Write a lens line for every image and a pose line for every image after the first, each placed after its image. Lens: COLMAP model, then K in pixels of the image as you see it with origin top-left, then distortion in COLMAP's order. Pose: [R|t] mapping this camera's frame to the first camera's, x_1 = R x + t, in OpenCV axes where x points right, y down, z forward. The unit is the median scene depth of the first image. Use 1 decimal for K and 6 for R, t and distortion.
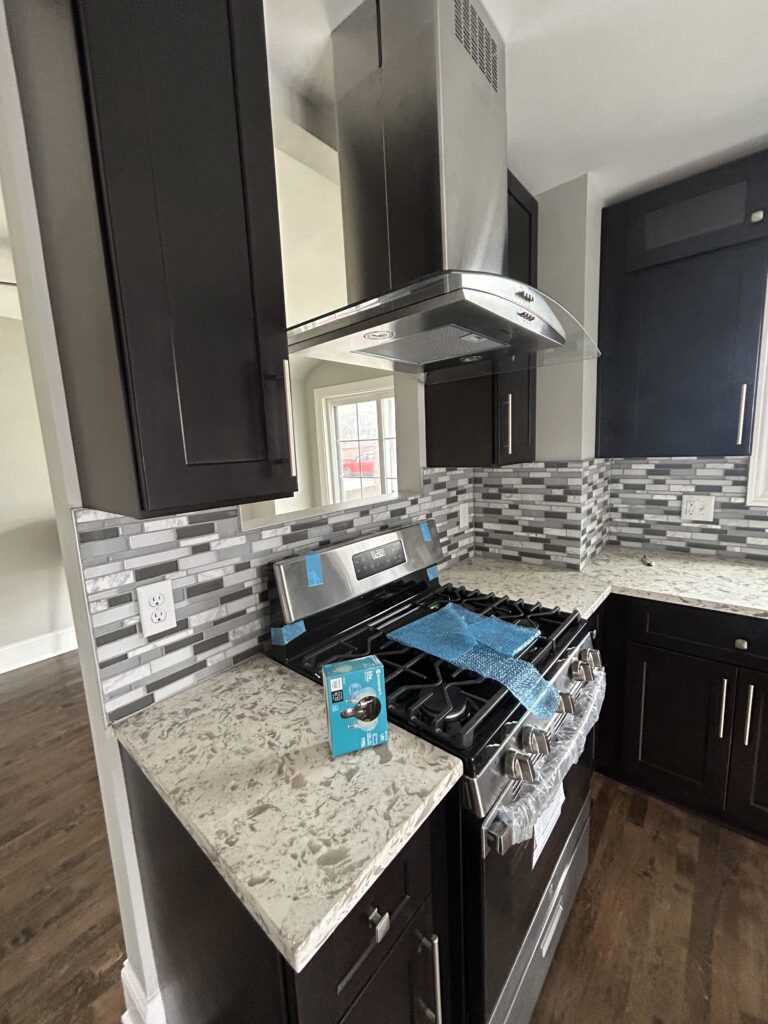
lens RADIAL K [[414.7, 0, 384.0], [0, 414.7, 512.0], [0, 0, 1]] dist [0.001162, 0.000118]
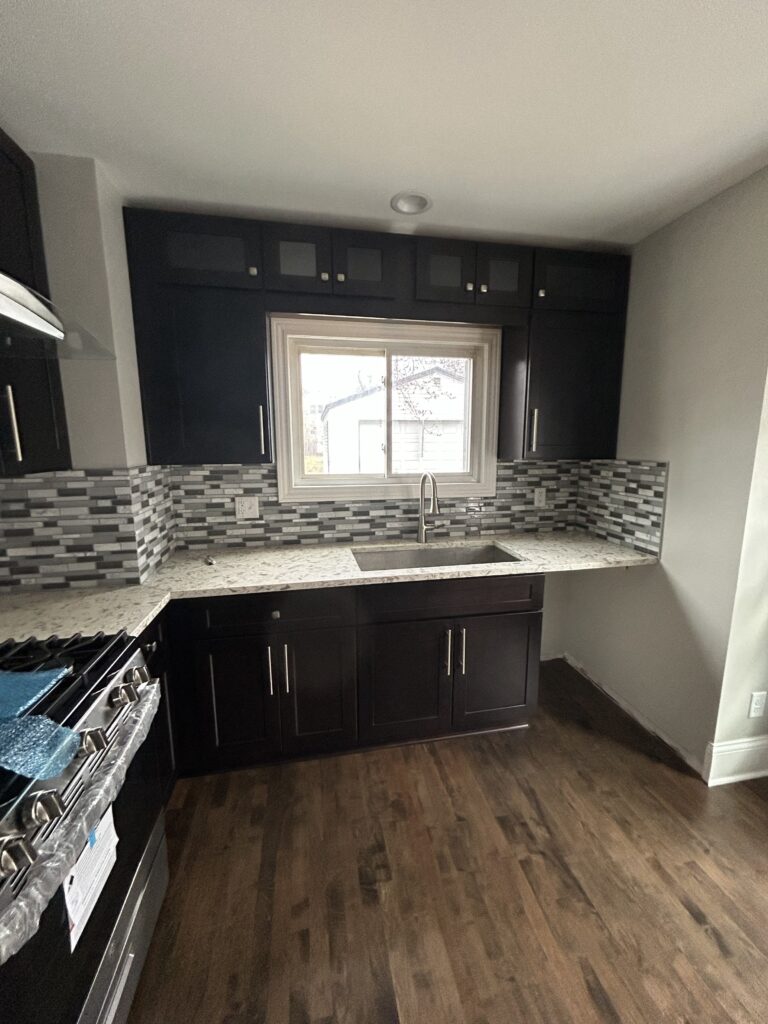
lens RADIAL K [[413.2, 0, 383.7], [0, 413.2, 513.9], [0, 0, 1]] dist [-0.001858, 0.000085]
pose [[0.626106, -0.093809, 0.774074, 0.100745], [0.100424, 0.994170, 0.039255, 0.001226], [-0.773244, 0.053158, 0.631877, -0.036628]]
